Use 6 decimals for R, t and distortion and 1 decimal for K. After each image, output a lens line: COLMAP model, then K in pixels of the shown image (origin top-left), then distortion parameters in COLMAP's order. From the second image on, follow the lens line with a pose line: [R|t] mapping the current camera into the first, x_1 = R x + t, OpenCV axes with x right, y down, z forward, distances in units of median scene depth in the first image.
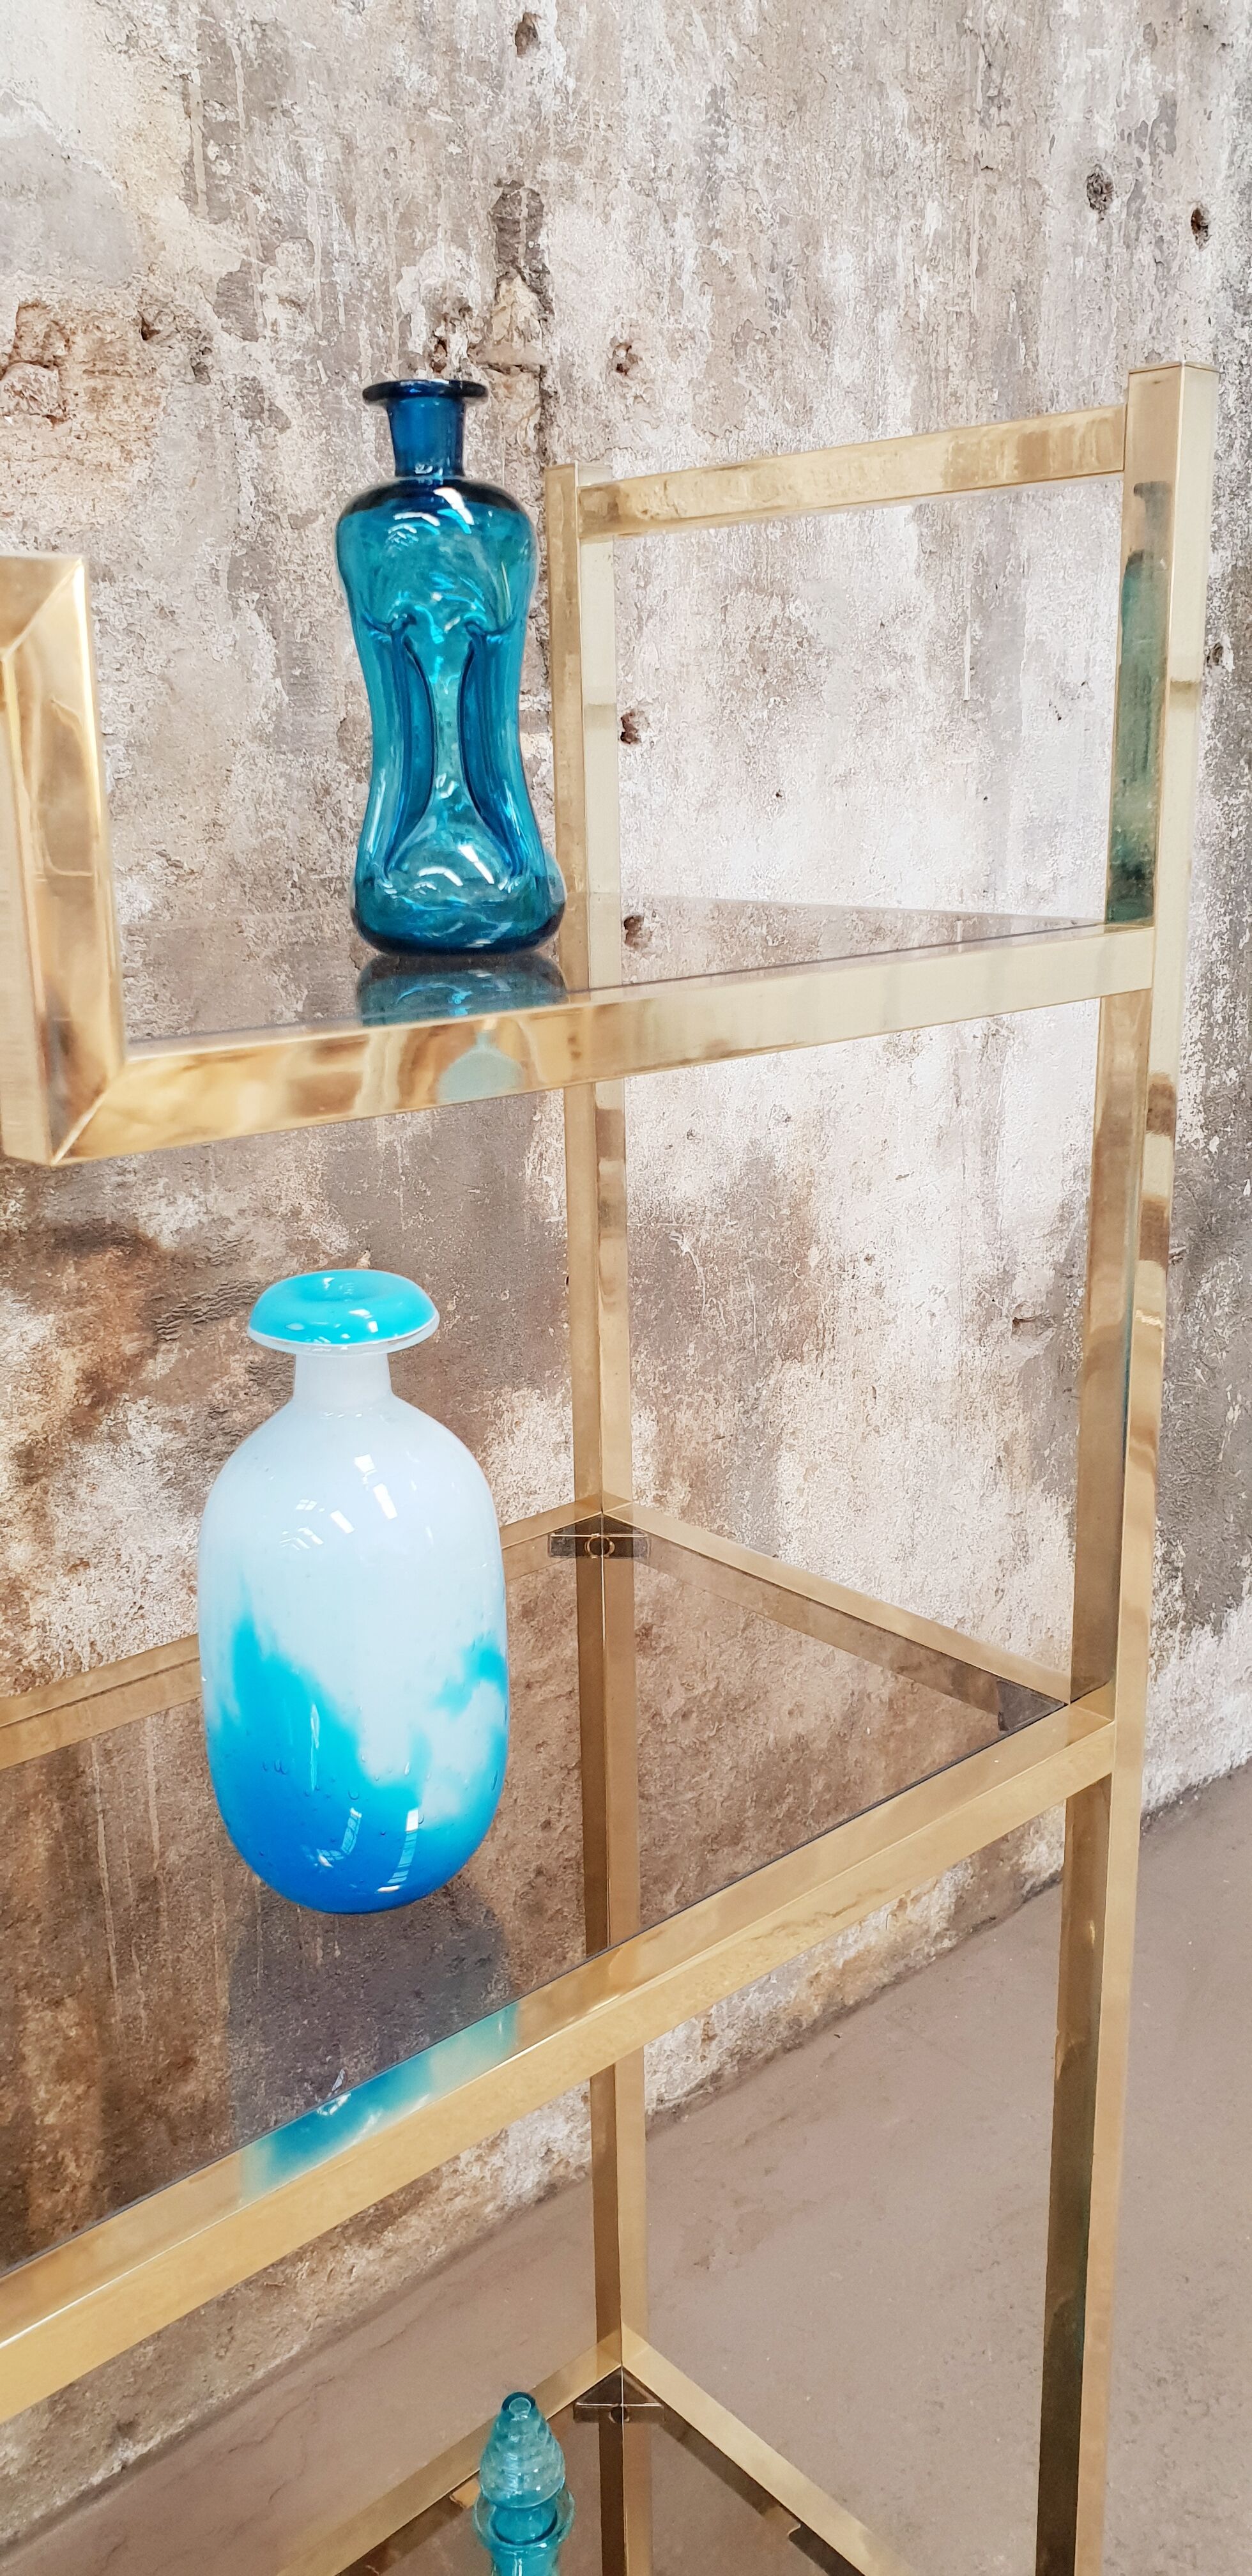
lens RADIAL K [[2011.8, 0, 637.8], [0, 2011.8, 1281.0], [0, 0, 1]] dist [0.023924, -0.002380]
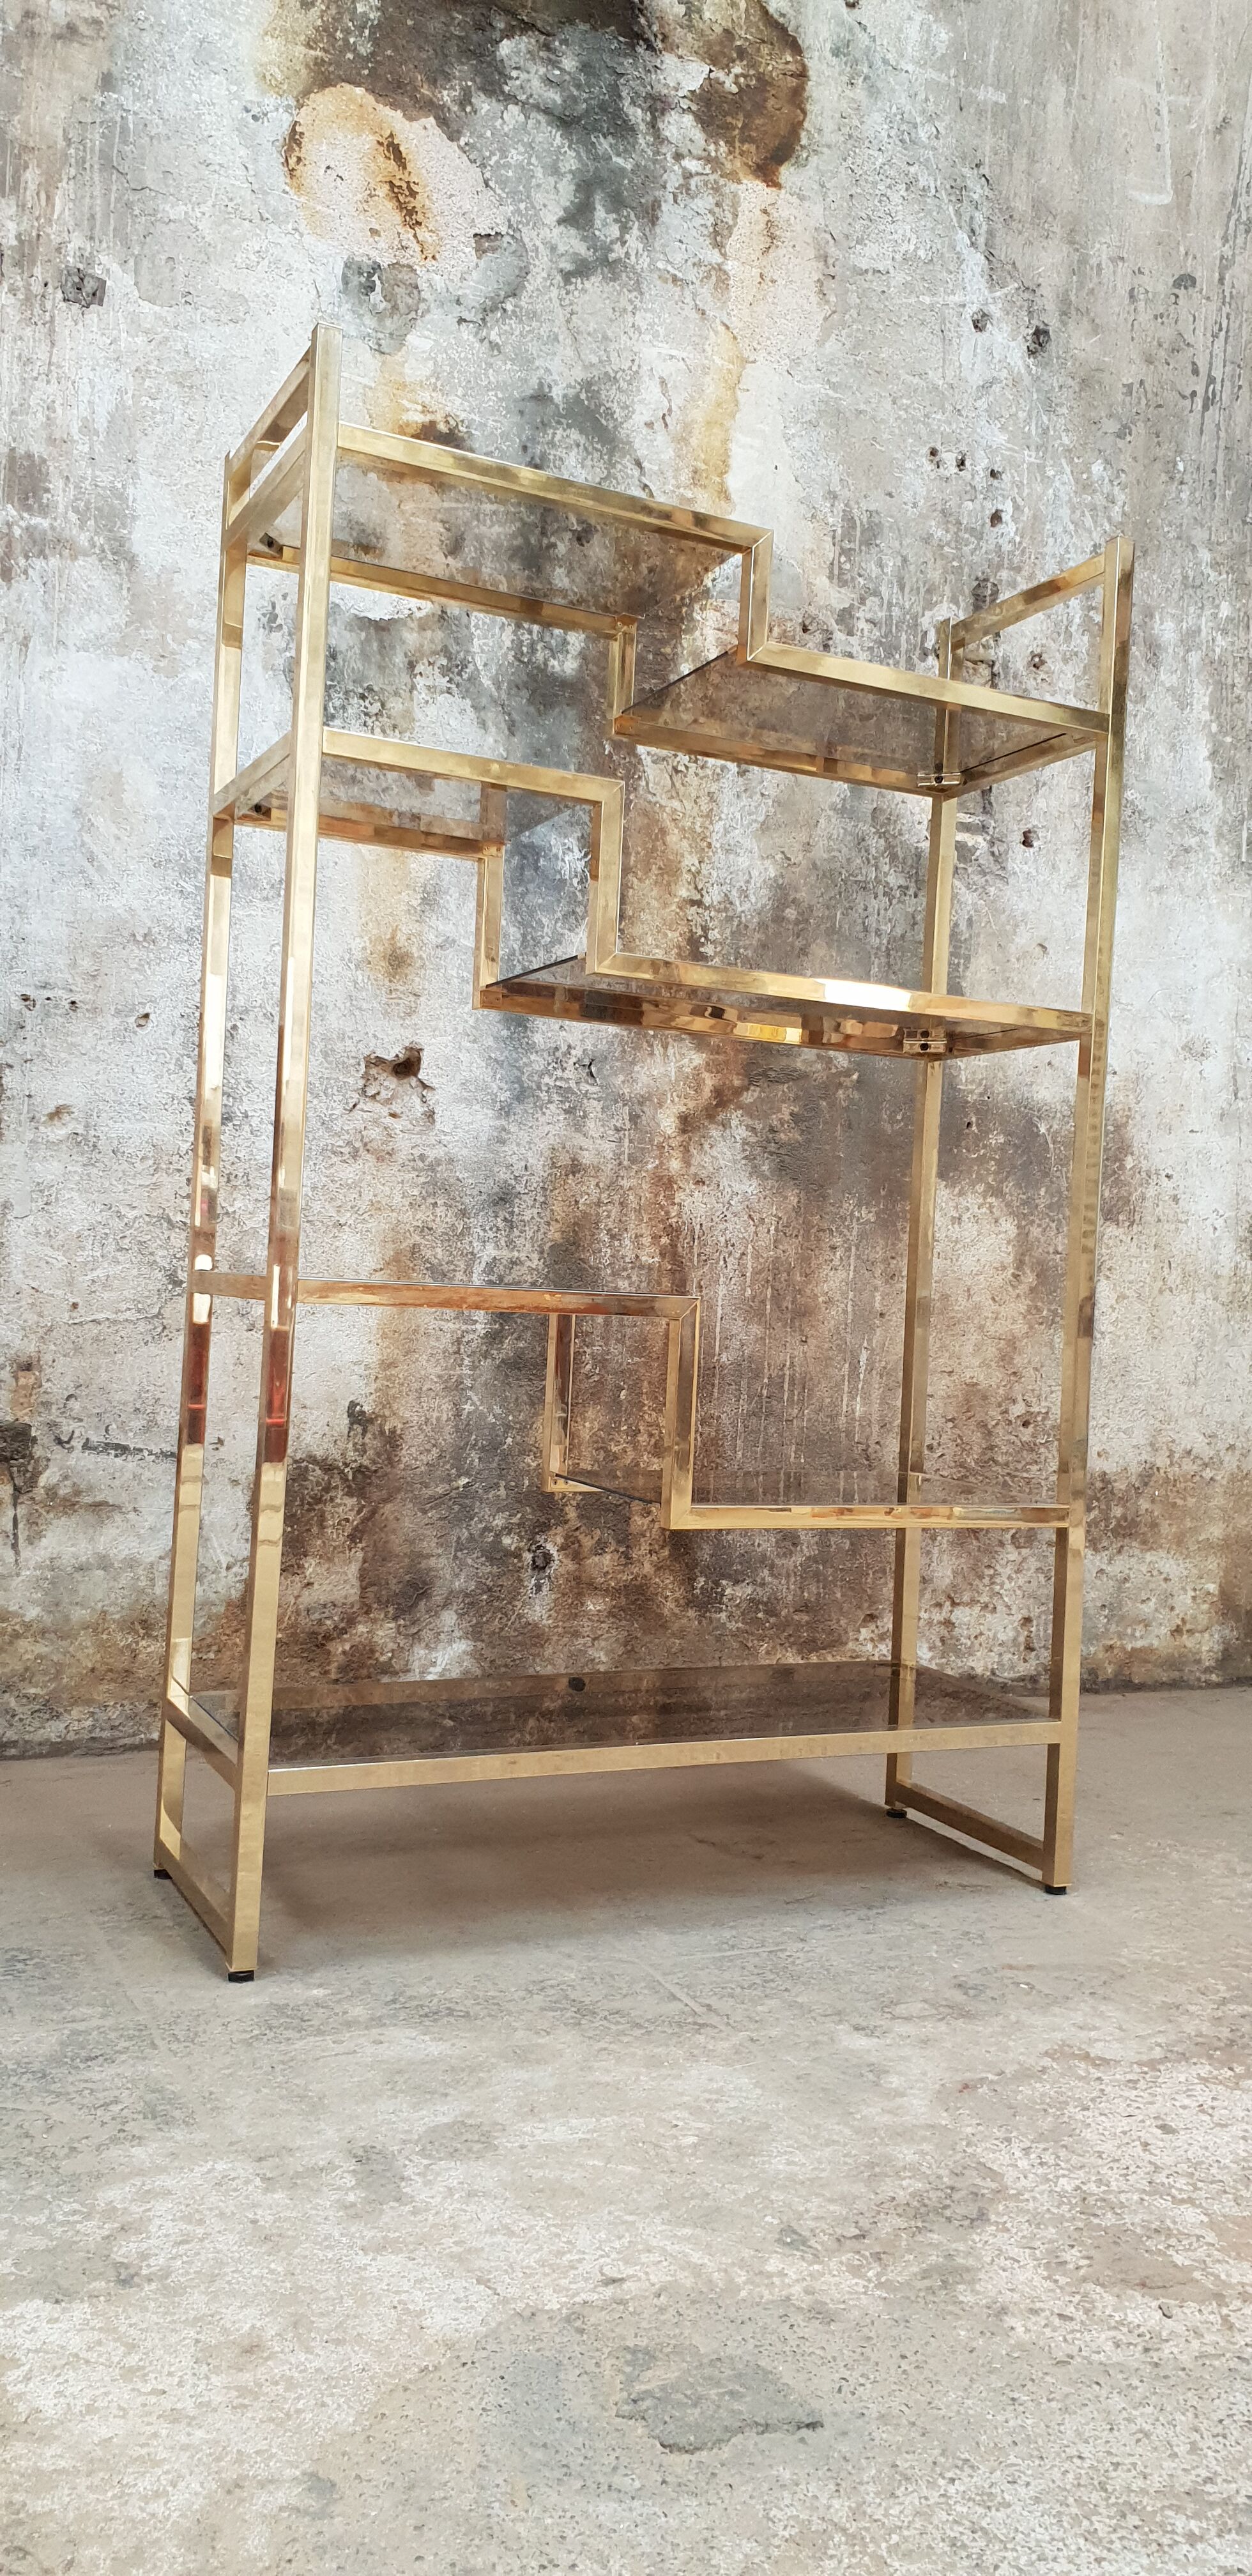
lens RADIAL K [[1980.7, 0, 677.2], [0, 1980.7, 1277.6], [0, 0, 1]] dist [0.175982, -0.479344]
pose [[0.957582, 0.061349, -0.281555, 0.258810], [-0.134317, 0.959466, -0.247758, 0.697163], [0.254942, 0.275066, 0.927008, -0.800321]]
